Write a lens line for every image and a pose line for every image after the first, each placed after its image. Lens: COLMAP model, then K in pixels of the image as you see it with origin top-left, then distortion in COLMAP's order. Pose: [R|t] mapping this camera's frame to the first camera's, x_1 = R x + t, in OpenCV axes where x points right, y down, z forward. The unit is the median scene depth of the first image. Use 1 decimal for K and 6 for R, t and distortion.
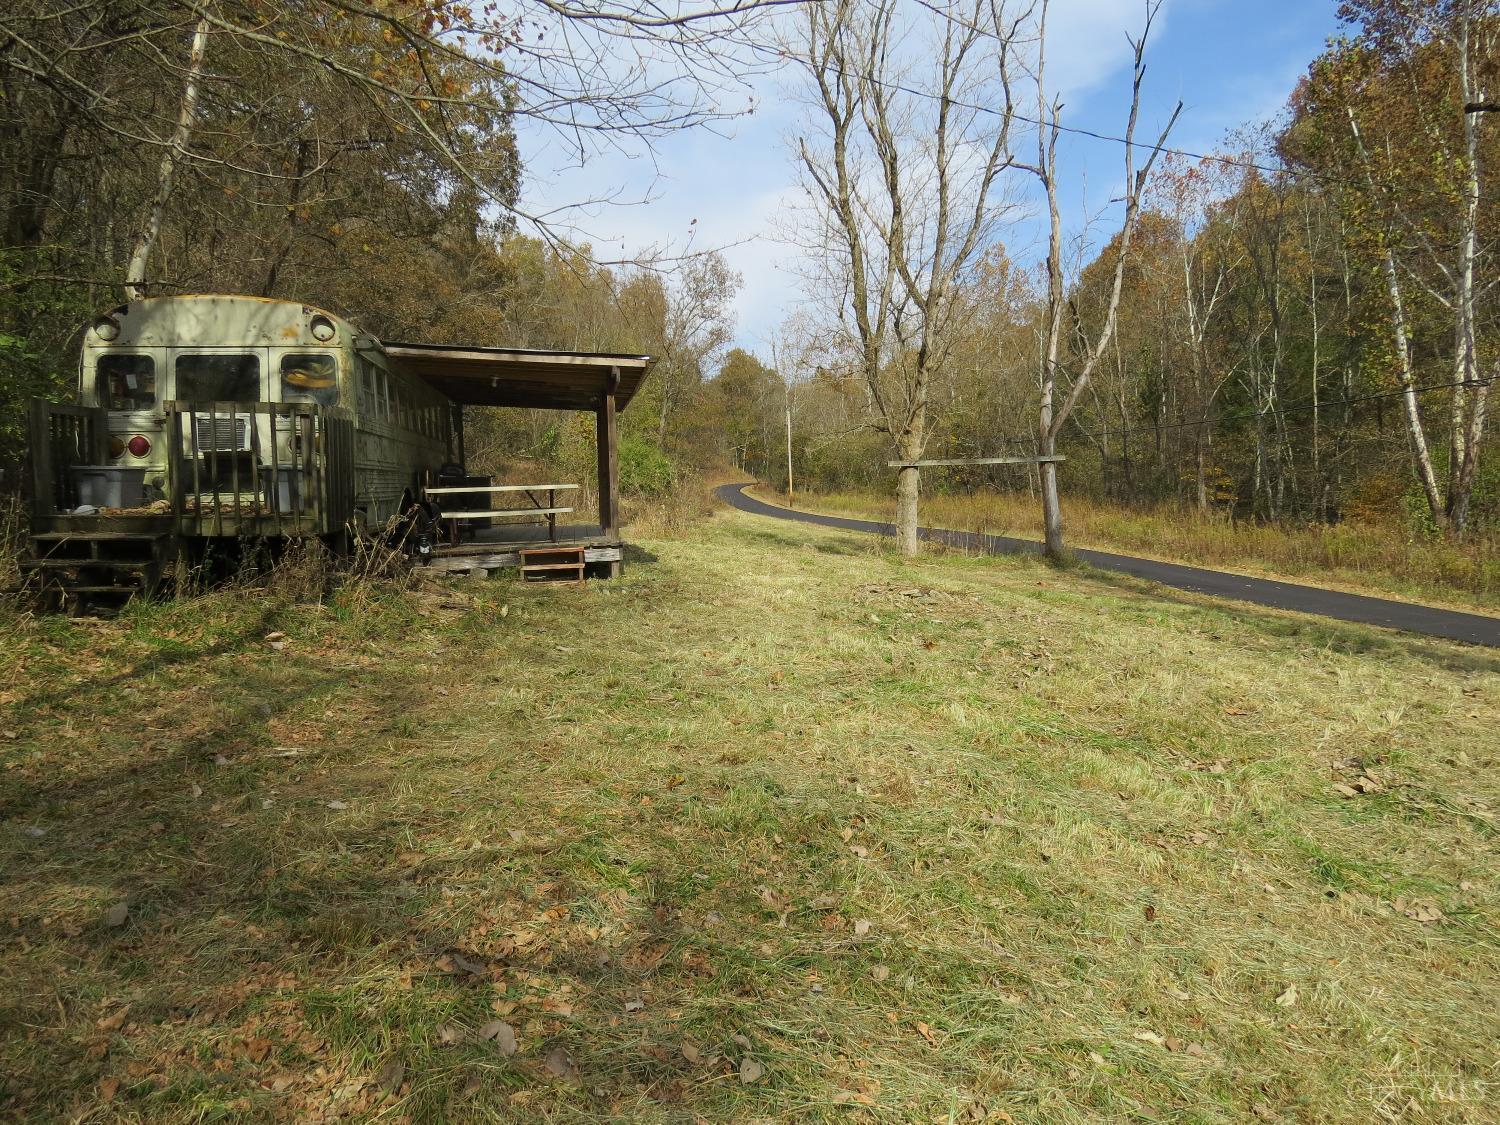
lens RADIAL K [[1084.3, 0, 750.0], [0, 1084.3, 562.5], [0, 0, 1]] dist [-0.009322, -0.002531]
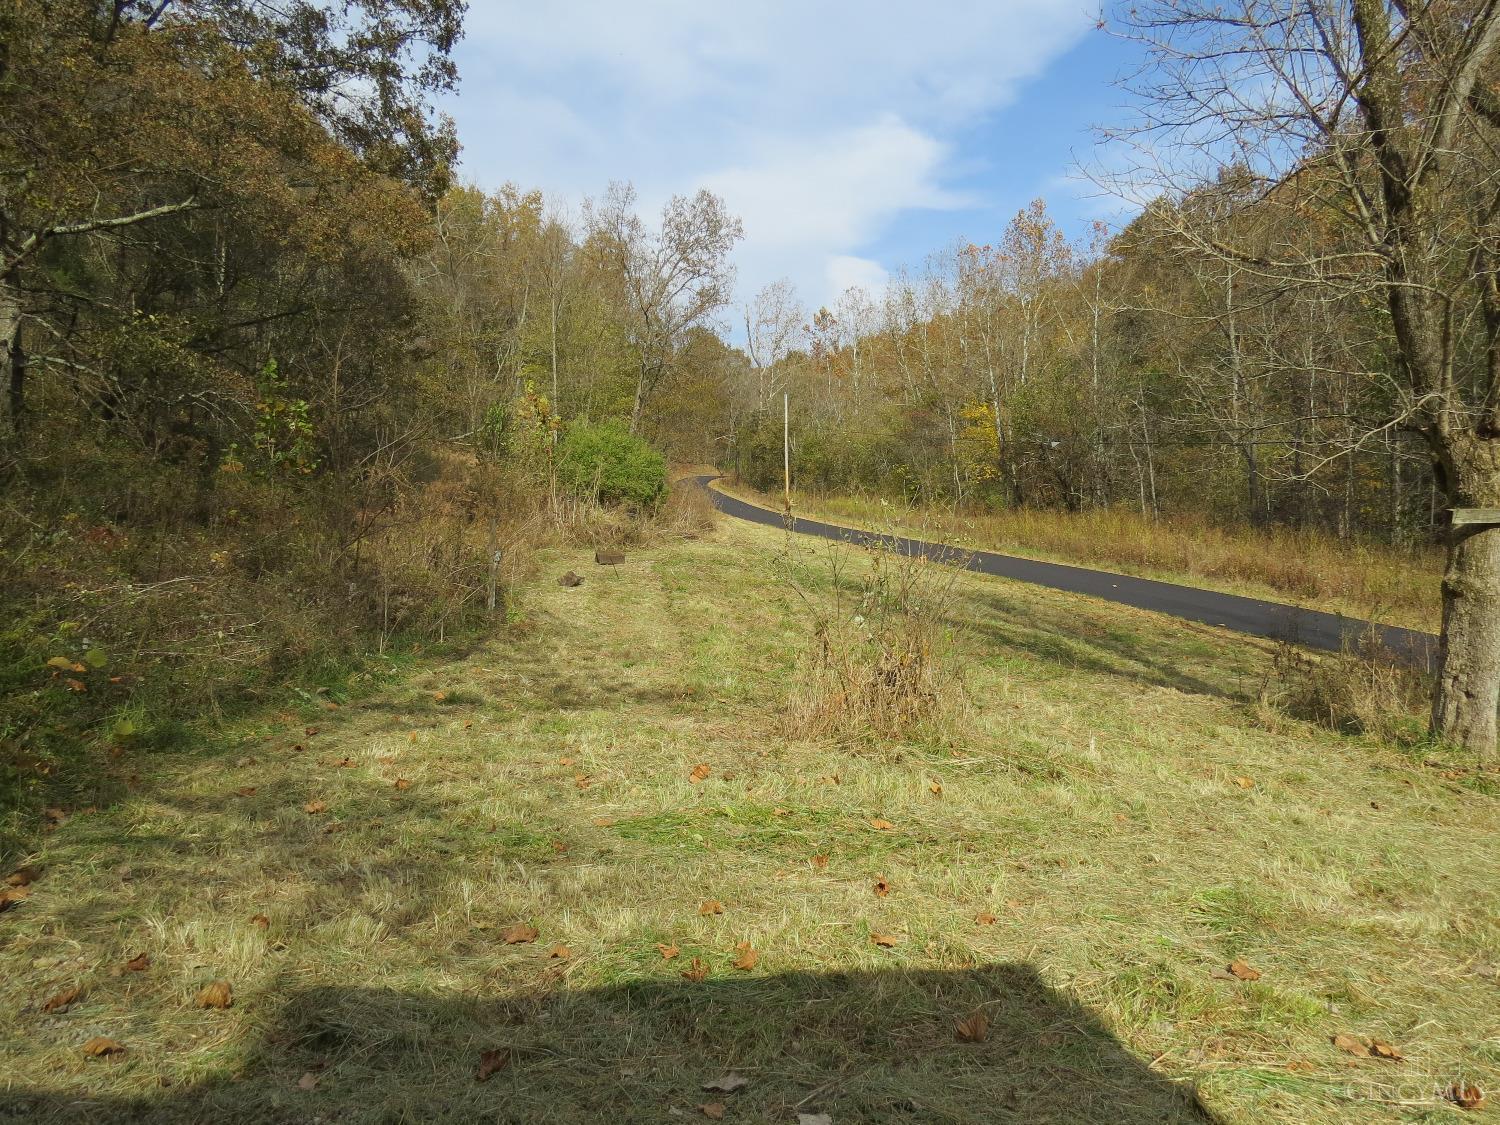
lens RADIAL K [[1070.3, 0, 748.7], [0, 1070.3, 504.8], [0, 0, 1]] dist [-0.002904, -0.000567]
pose [[0.997411, 0.019267, 0.069286, -0.049362], [-0.016556, 0.999083, -0.039496, -0.025147], [-0.069983, 0.038247, 0.996815, 0.210218]]
